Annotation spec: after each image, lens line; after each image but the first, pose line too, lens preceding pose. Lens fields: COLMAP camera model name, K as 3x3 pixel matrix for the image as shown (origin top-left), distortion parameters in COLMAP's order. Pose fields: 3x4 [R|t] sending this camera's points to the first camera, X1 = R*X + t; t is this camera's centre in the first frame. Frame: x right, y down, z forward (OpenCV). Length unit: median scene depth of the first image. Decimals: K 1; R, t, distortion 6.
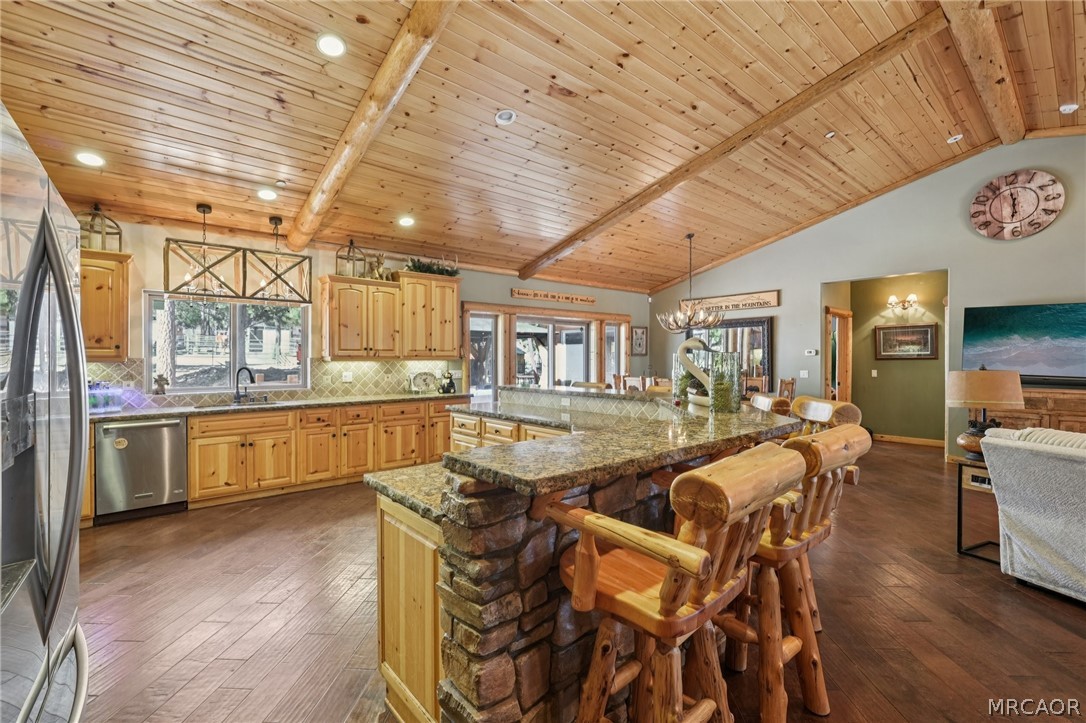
lens RADIAL K [[476.5, 0, 542.9], [0, 476.5, 362.4], [0, 0, 1]] dist [-0.003495, 0.001943]
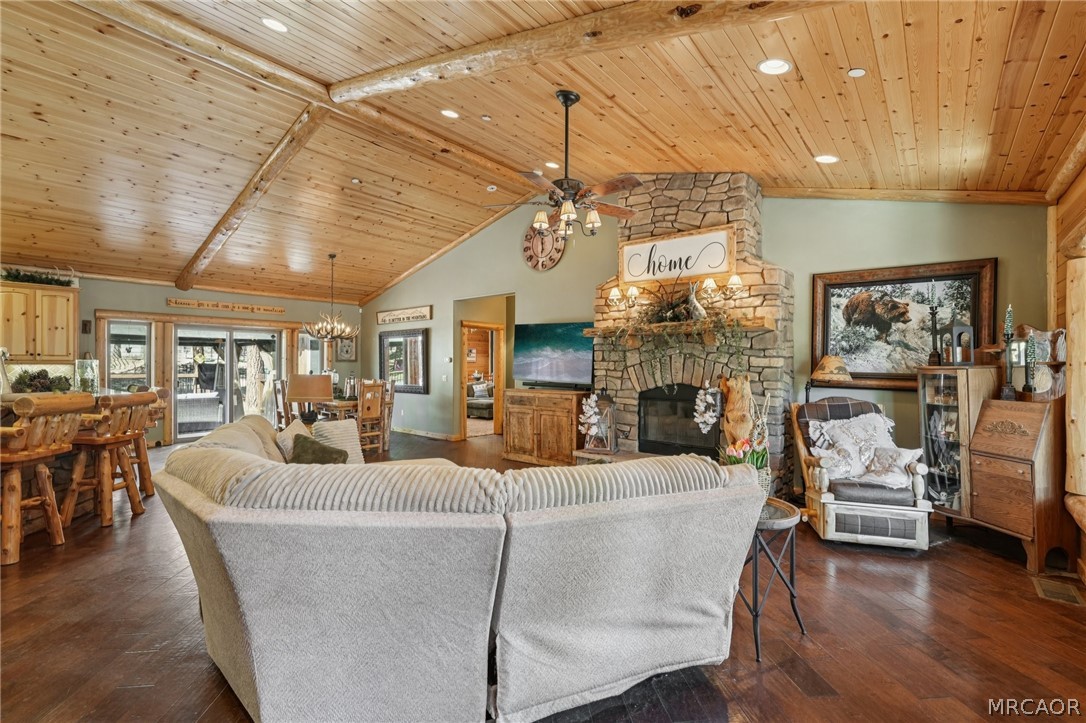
lens RADIAL K [[476.5, 0, 535.1], [0, 476.5, 361.7], [0, 0, 1]] dist [-0.003495, 0.001943]
pose [[0.989085, 0.006578, 0.147199, 0.592313], [-0.004652, 0.999899, -0.013427, -0.001316], [-0.147273, 0.012596, 0.989016, -0.178051]]
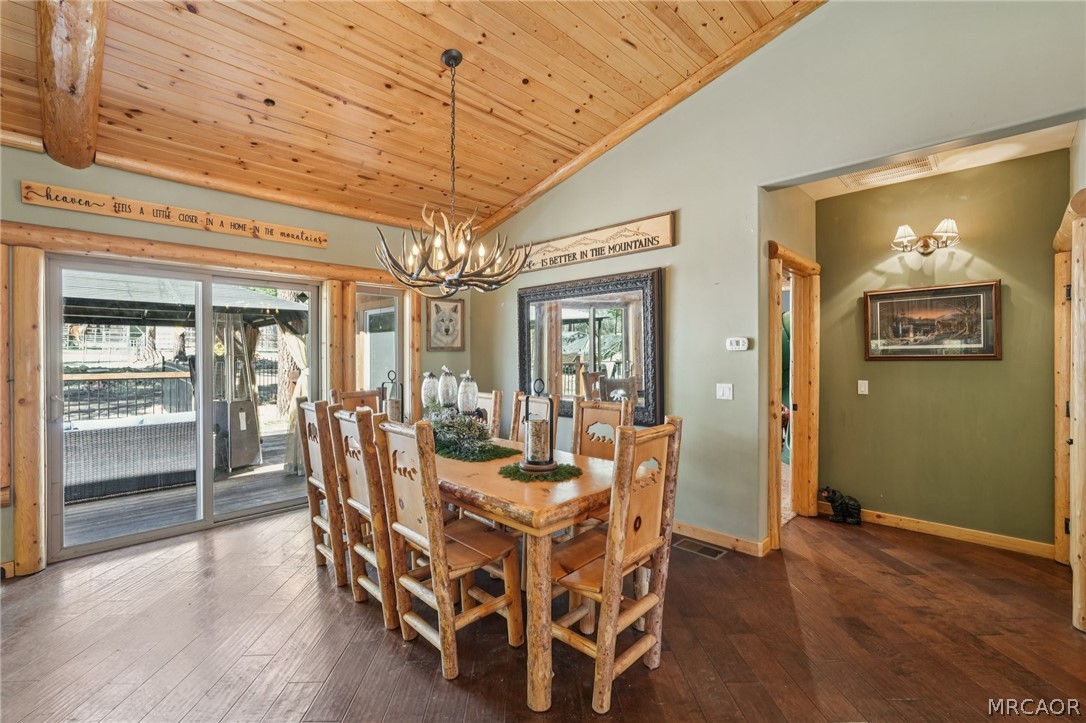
lens RADIAL K [[476.5, 0, 540.2], [0, 476.5, 356.5], [0, 0, 1]] dist [-0.003495, 0.001943]
pose [[0.996515, 0.002481, 0.083381, 0.334681], [-0.002060, 0.999985, -0.005138, -0.006040], [-0.083392, 0.004948, 0.996504, 0.559513]]
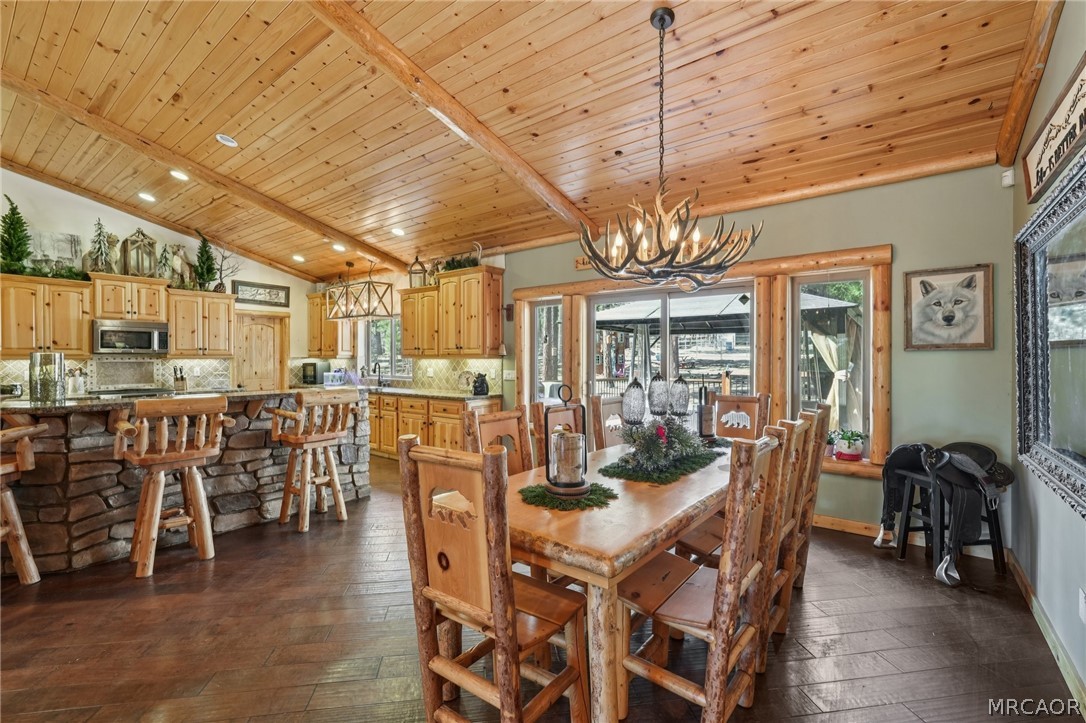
lens RADIAL K [[476.5, 0, 544.2], [0, 476.5, 361.0], [0, 0, 1]] dist [-0.003495, 0.001943]
pose [[0.206646, 0.012278, -0.978339, 0.615607], [-0.007625, 0.999911, 0.010938, -0.009460], [0.978386, 0.005200, 0.206721, 0.801158]]
